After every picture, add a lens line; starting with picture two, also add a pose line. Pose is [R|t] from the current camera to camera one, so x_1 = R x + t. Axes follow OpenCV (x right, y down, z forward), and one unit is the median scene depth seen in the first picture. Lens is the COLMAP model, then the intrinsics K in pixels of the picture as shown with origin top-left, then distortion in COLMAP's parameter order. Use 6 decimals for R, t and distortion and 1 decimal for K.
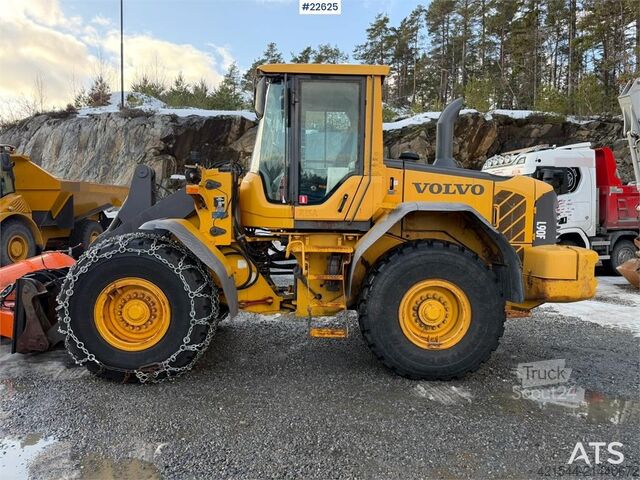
lens RADIAL K [[450.2, 0, 320.0], [0, 450.2, 240.0], [0, 0, 1]] dist [0.052314, -0.068279]
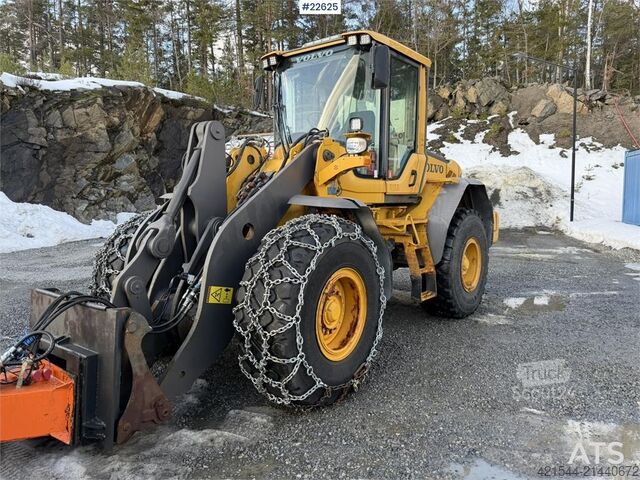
lens RADIAL K [[450.4, 0, 339.6], [0, 450.4, 237.2], [0, 0, 1]] dist [0.001552, 0.001120]
pose [[0.611781, -0.090042, 0.785886, -0.870291], [0.058510, 0.995930, 0.068560, -0.022709], [-0.788861, 0.004038, 0.614559, 0.433953]]
